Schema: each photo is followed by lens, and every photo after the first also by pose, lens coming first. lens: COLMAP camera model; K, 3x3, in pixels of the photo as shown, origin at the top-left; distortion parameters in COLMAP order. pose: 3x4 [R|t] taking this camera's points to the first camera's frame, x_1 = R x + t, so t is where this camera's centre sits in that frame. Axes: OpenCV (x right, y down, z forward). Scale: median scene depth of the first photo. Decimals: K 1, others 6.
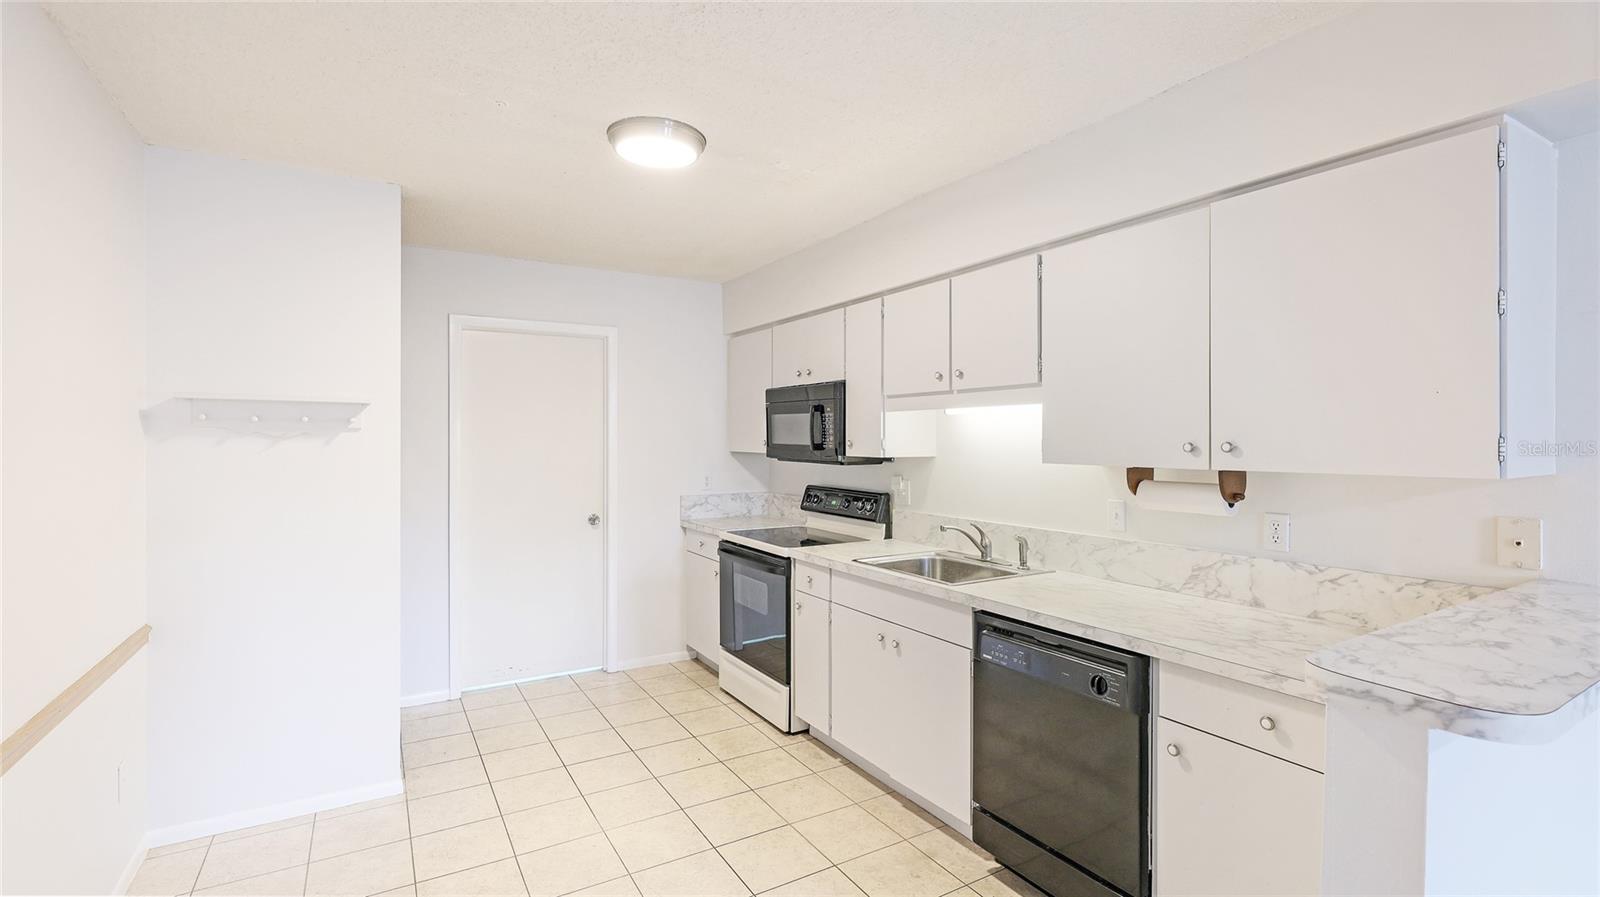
lens RADIAL K [[722.5, 0, 797.9], [0, 722.5, 448.6], [0, 0, 1]] dist [-0.000307, -0.001025]
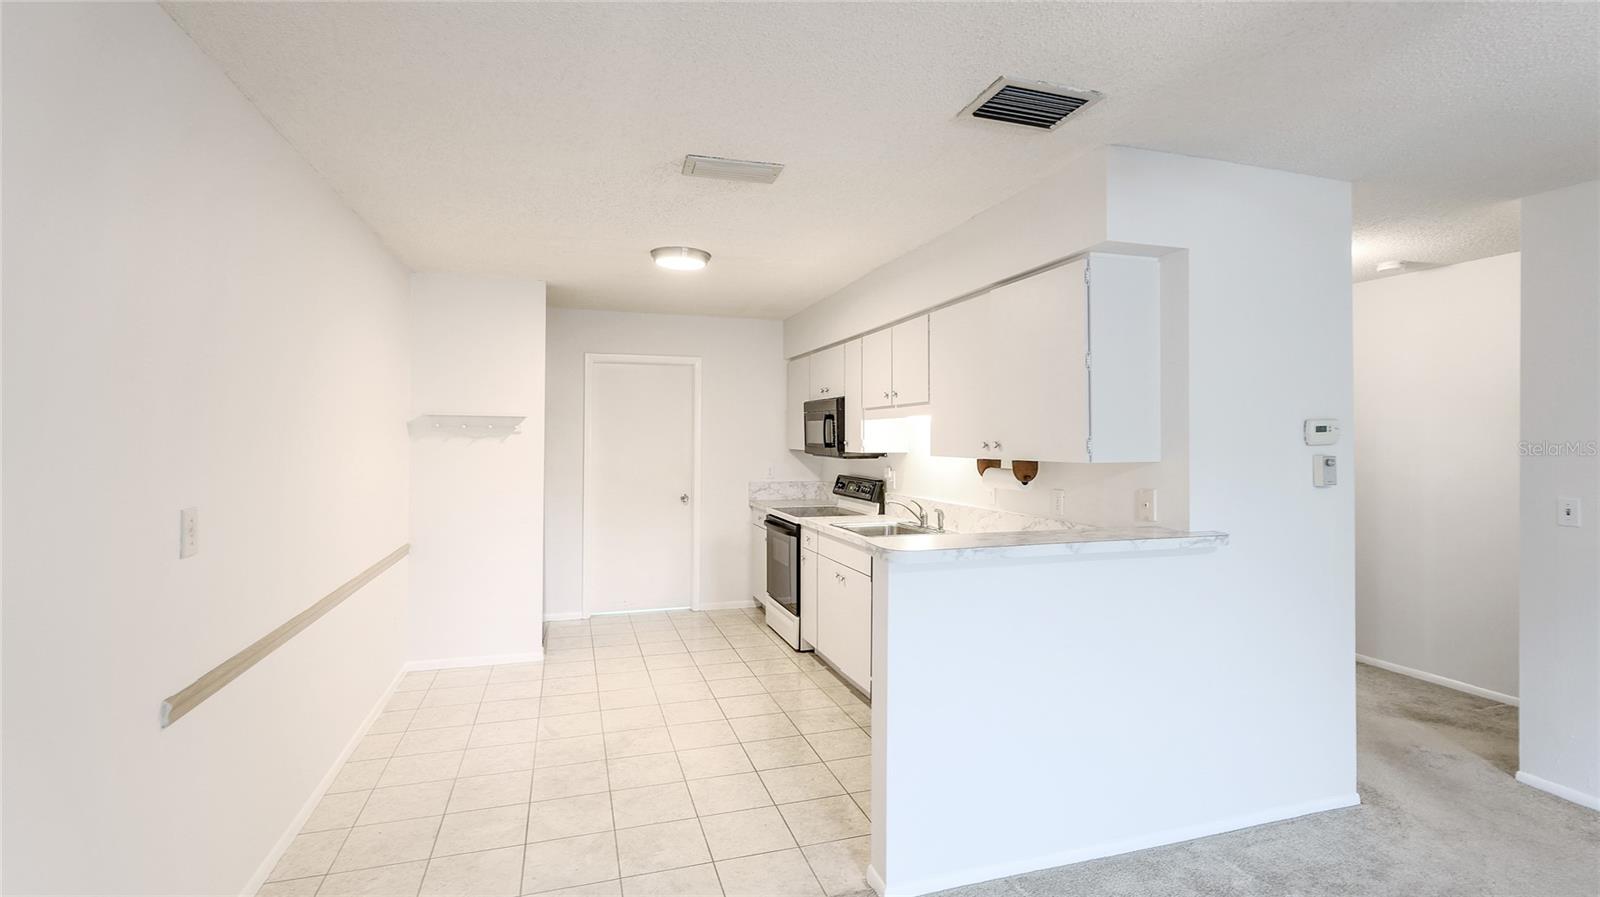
lens RADIAL K [[722.5, 0, 801.3], [0, 722.5, 439.8], [0, 0, 1]] dist [-0.000307, -0.001025]
pose [[0.975855, 0.002585, -0.218403, 0.304721], [-0.005553, 0.999900, -0.012976, 0.005900], [0.218348, 0.013876, 0.975772, -0.374748]]
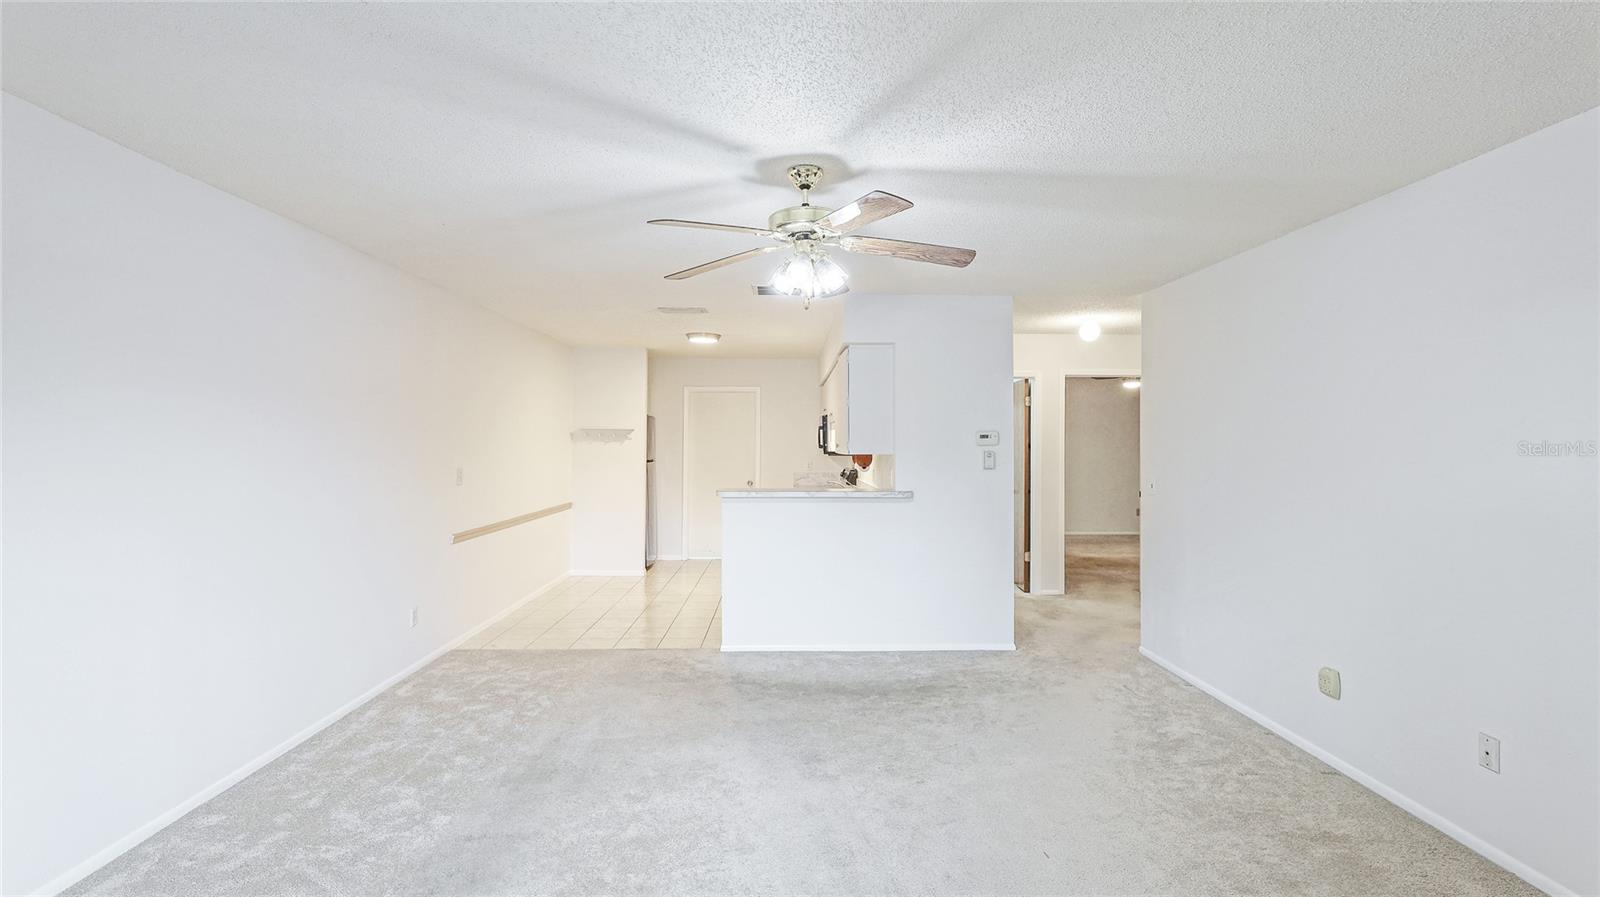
lens RADIAL K [[722.5, 0, 800.4], [0, 722.5, 451.3], [0, 0, 1]] dist [-0.000307, -0.001025]
pose [[0.874099, 0.007970, -0.485683, 1.077773], [-0.009878, 0.999950, -0.001367, 0.015361], [0.485648, 0.005992, 0.874134, -0.910031]]
